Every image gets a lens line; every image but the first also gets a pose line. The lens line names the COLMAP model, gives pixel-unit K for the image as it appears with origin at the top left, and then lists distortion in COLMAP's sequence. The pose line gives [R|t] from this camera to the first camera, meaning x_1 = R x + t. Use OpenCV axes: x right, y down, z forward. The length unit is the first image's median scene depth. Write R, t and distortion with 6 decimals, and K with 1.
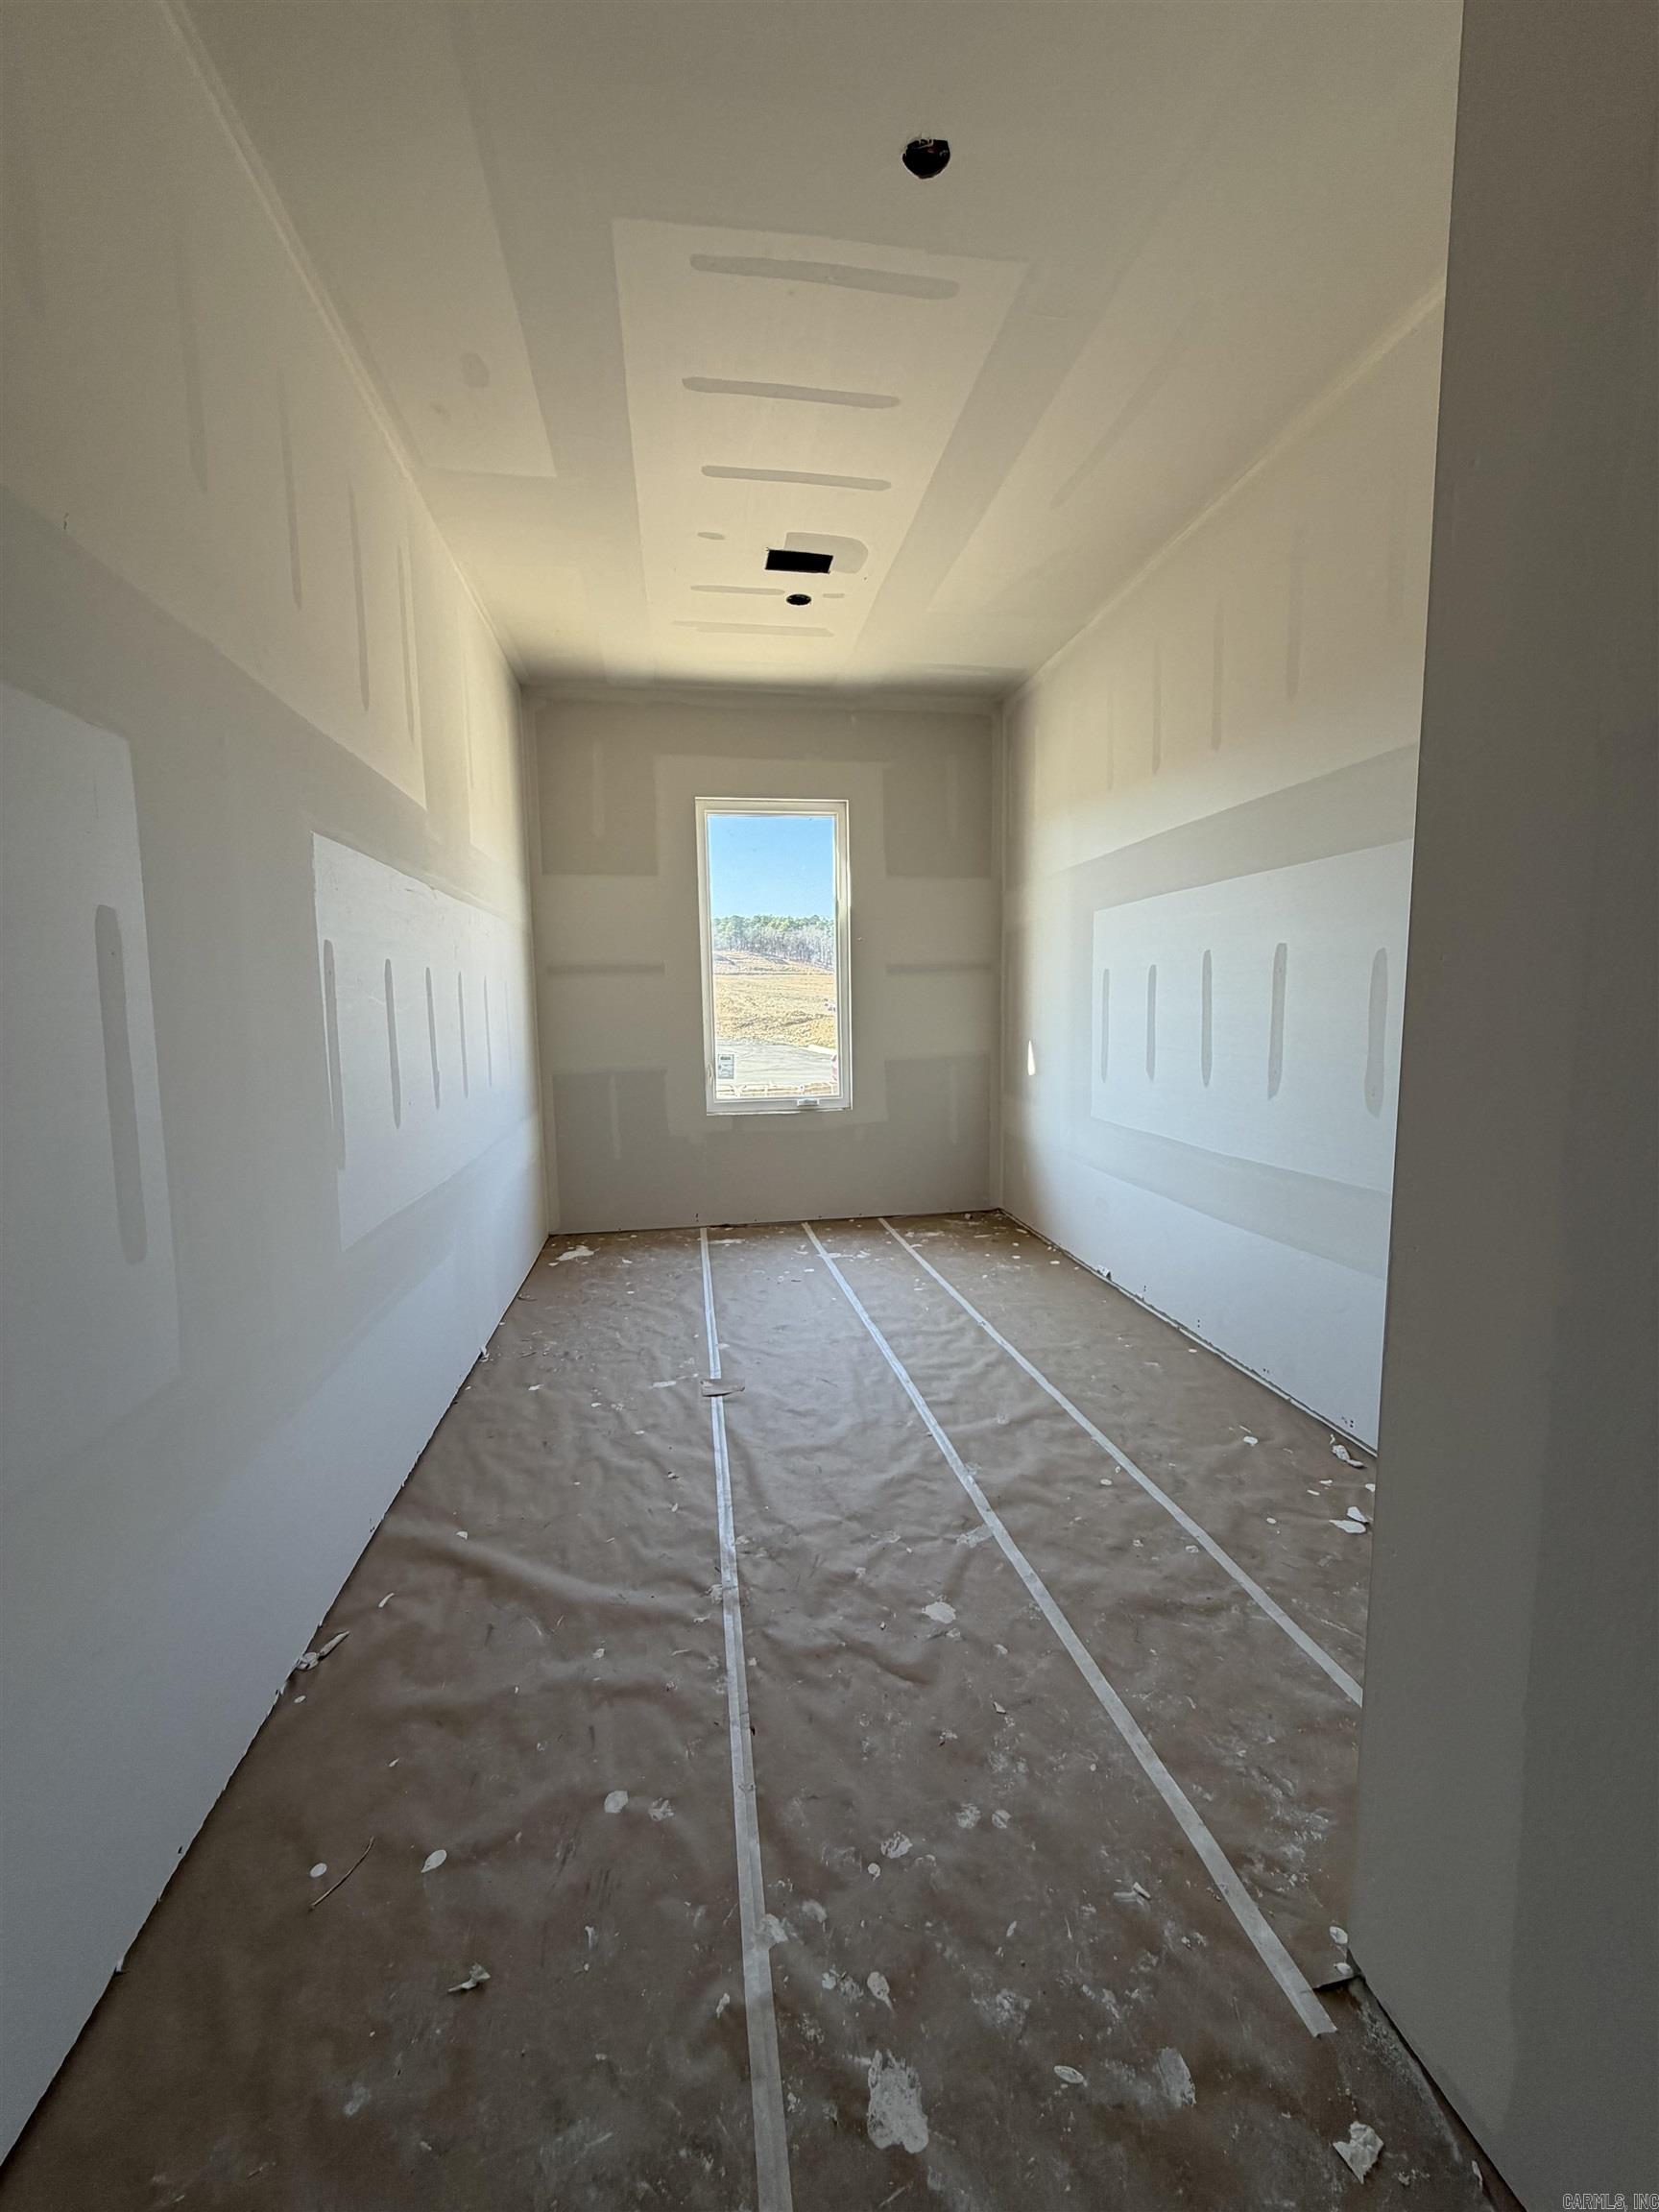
lens RADIAL K [[880.5, 0, 827.8], [0, 880.5, 1101.2], [0, 0, 1]] dist [-0.000421, 0.000090]
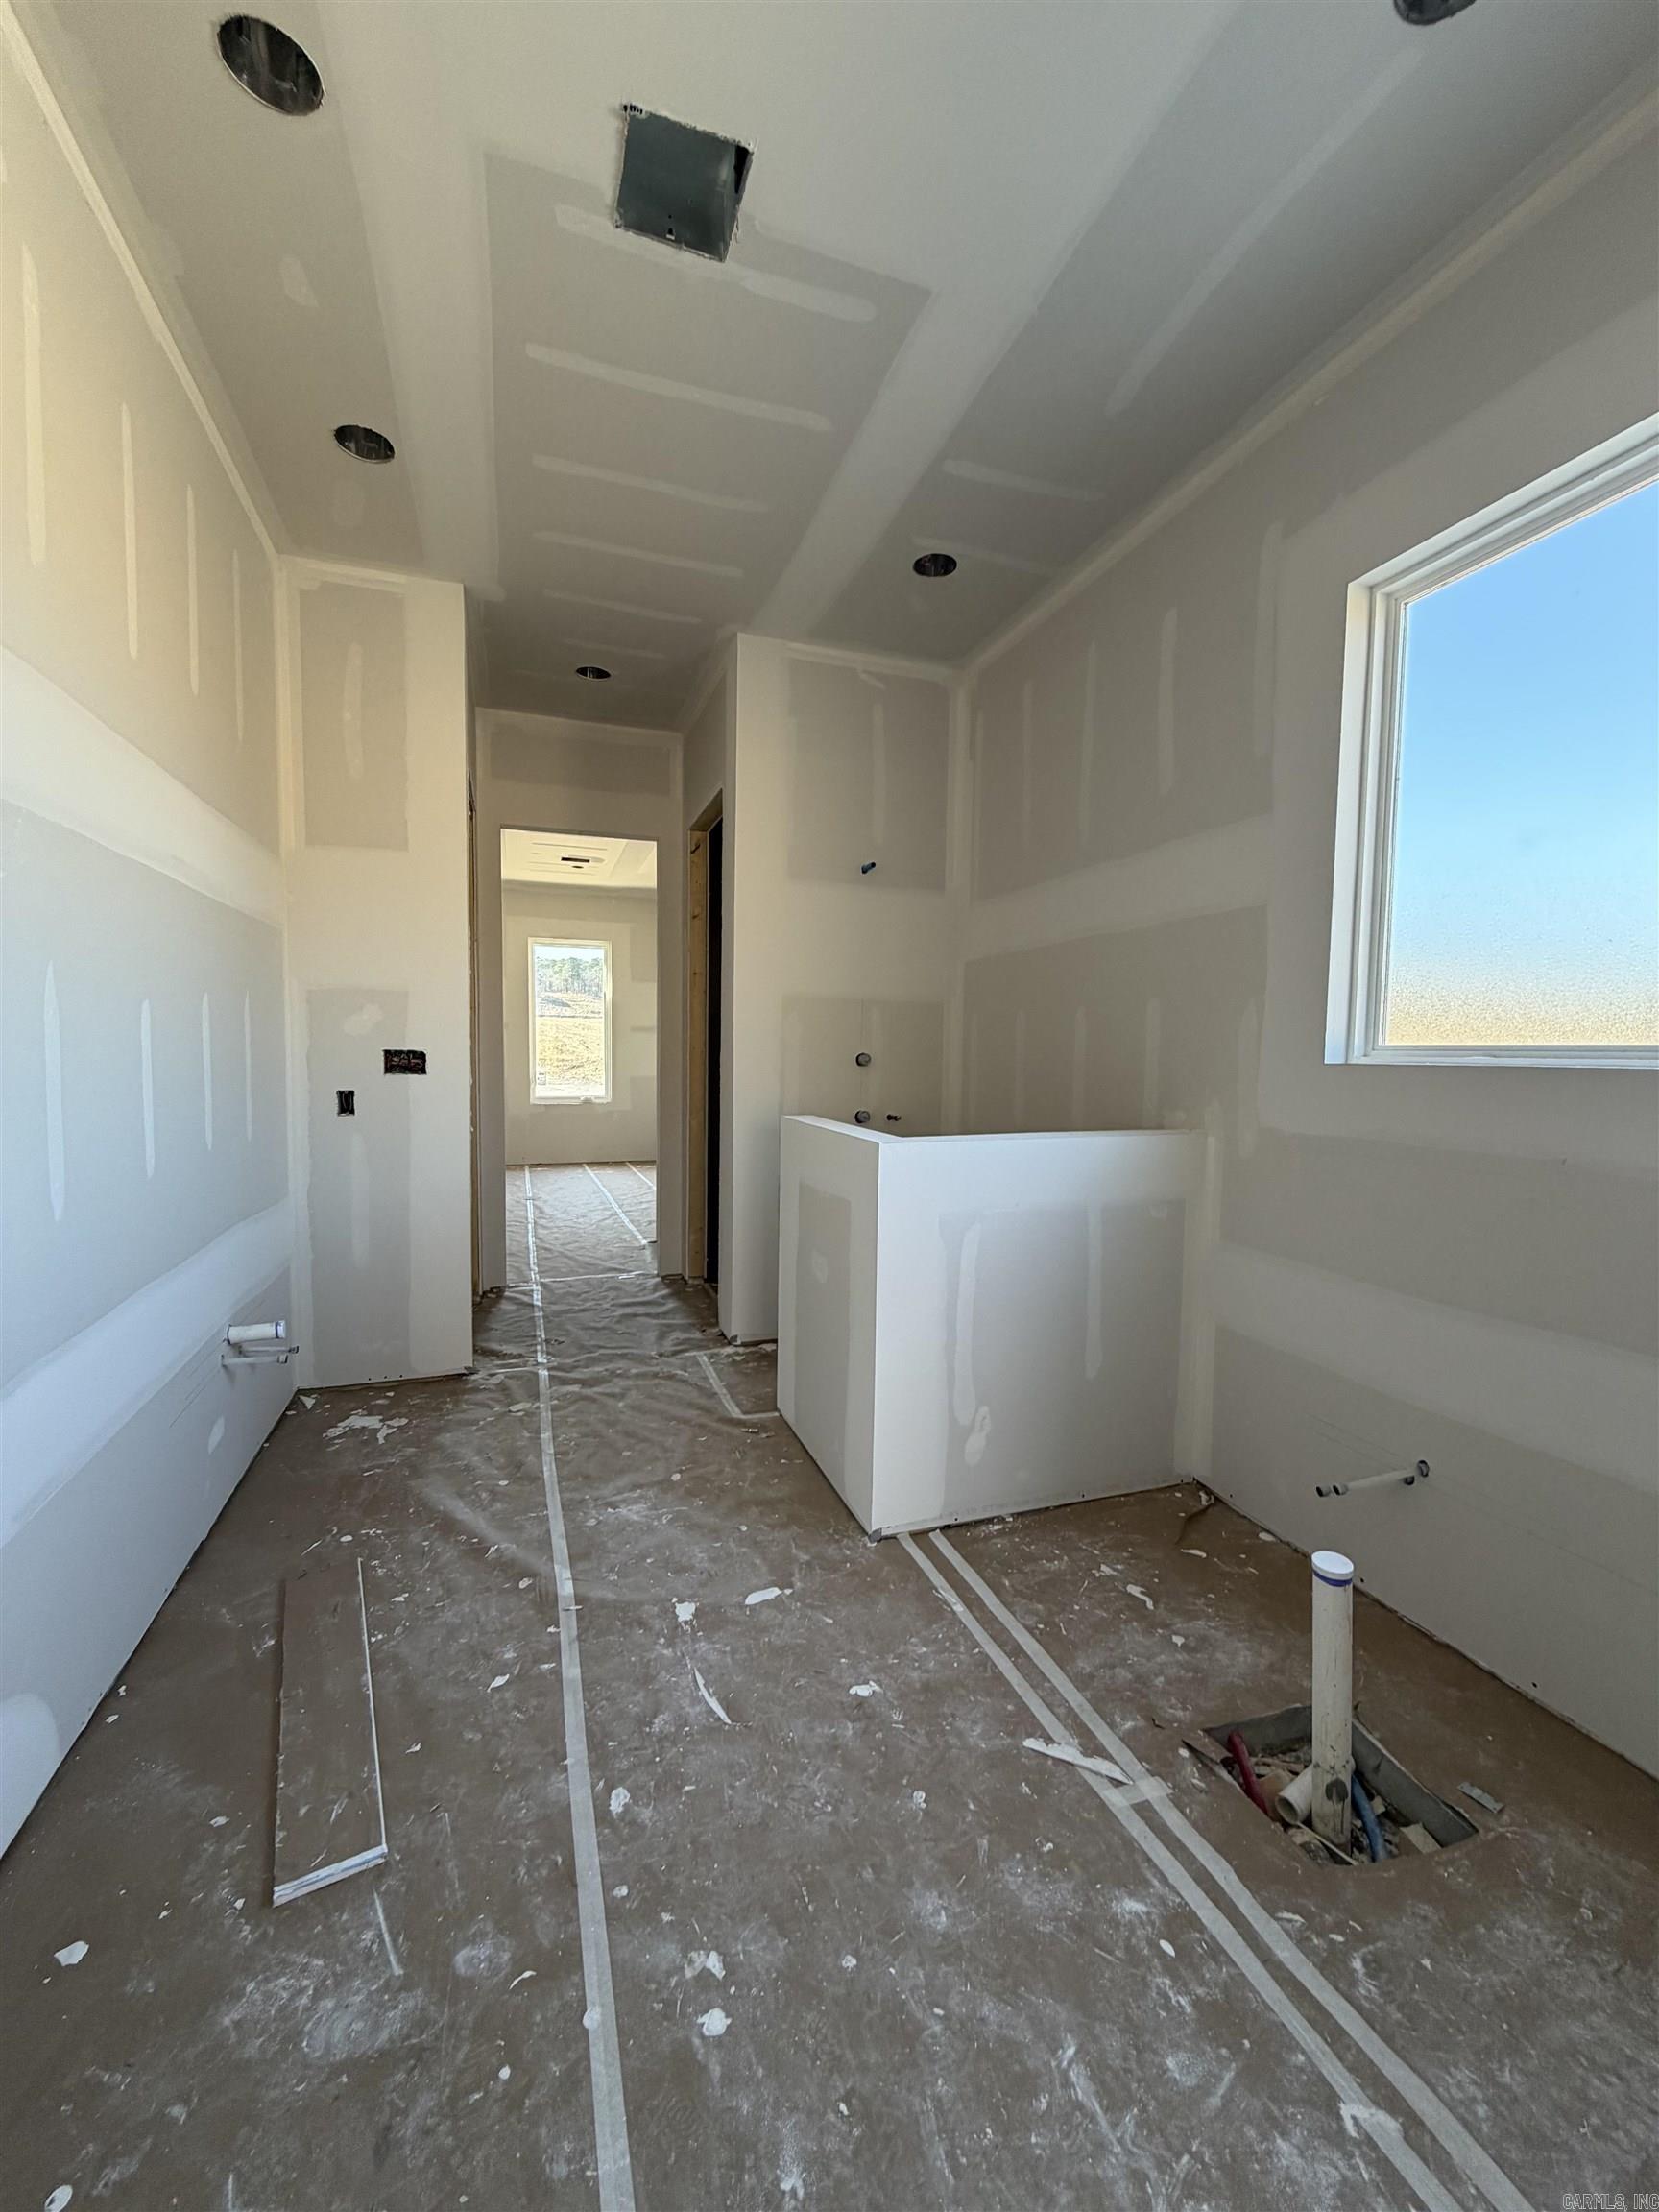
lens RADIAL K [[880.5, 0, 827.8], [0, 880.5, 1101.2], [0, 0, 1]] dist [-0.000421, 0.000090]
pose [[0.983778, 0.011508, 0.179023, 0.151162], [-0.001968, 0.998573, -0.053375, 0.108422], [-0.179381, 0.052157, 0.982396, -0.959852]]
